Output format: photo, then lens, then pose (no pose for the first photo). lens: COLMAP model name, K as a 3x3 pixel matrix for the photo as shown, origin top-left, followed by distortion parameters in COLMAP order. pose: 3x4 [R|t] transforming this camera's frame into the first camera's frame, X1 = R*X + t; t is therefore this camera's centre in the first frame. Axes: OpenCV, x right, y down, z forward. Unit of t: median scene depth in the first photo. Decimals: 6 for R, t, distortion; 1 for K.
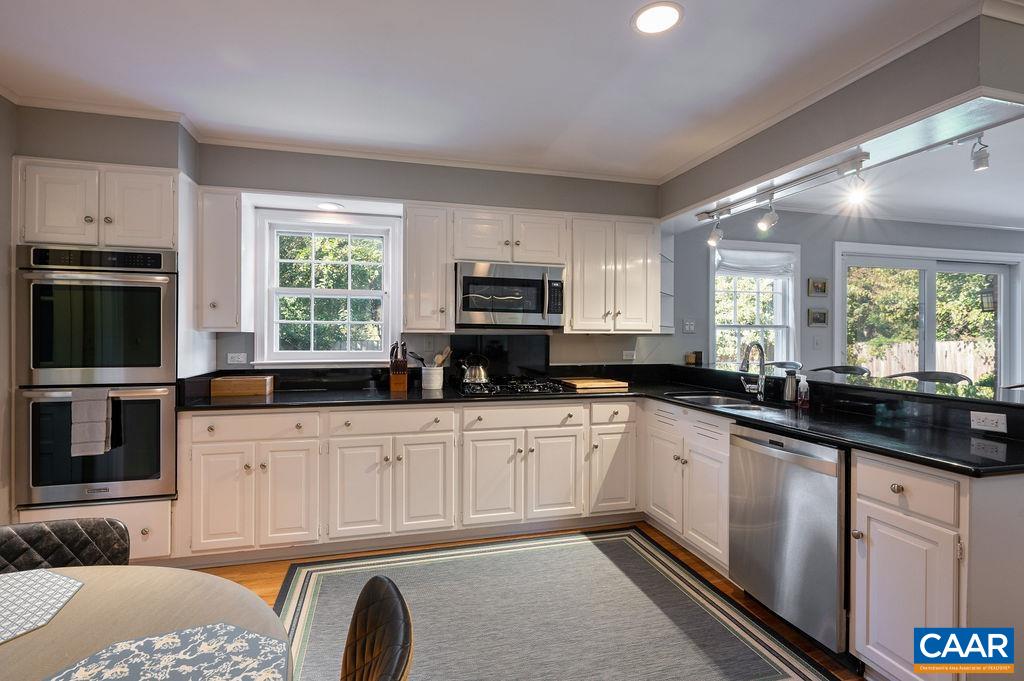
lens RADIAL K [[479.1, 0, 512.0], [0, 479.1, 340.5], [0, 0, 1]] dist [-0.001066, -0.000530]
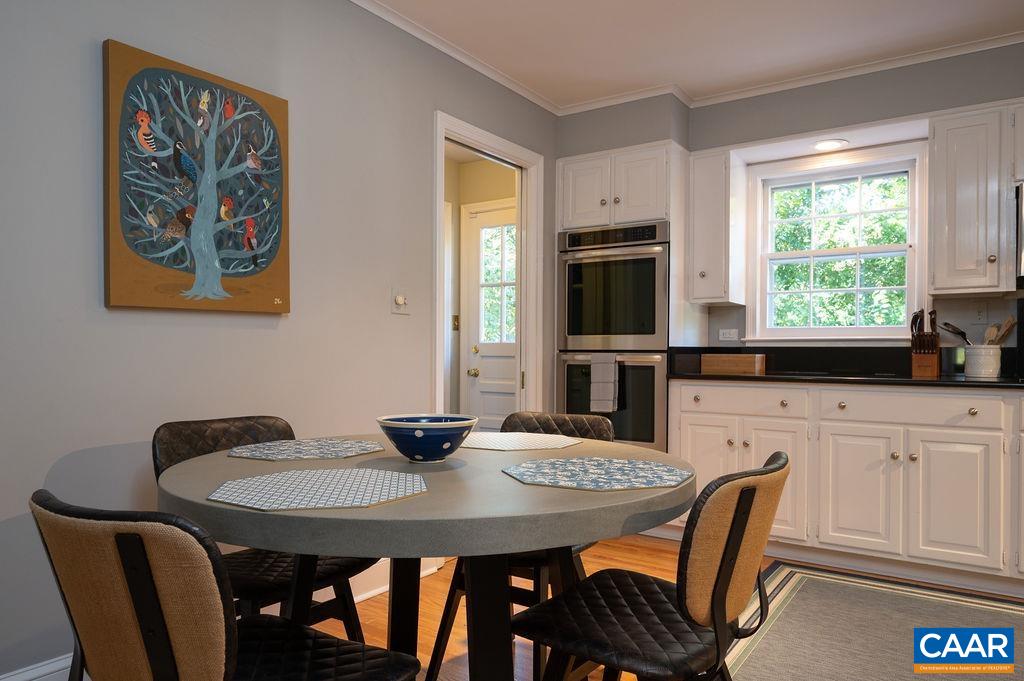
lens RADIAL K [[699.8, 0, 512.0], [0, 699.8, 340.5], [0, 0, 1]] dist [0.001833, 0.002192]
pose [[0.647630, -0.006835, -0.761924, 0.199908], [-0.010575, 0.999783, -0.017958, 0.091270], [0.761881, 0.019687, 0.647417, -0.196867]]
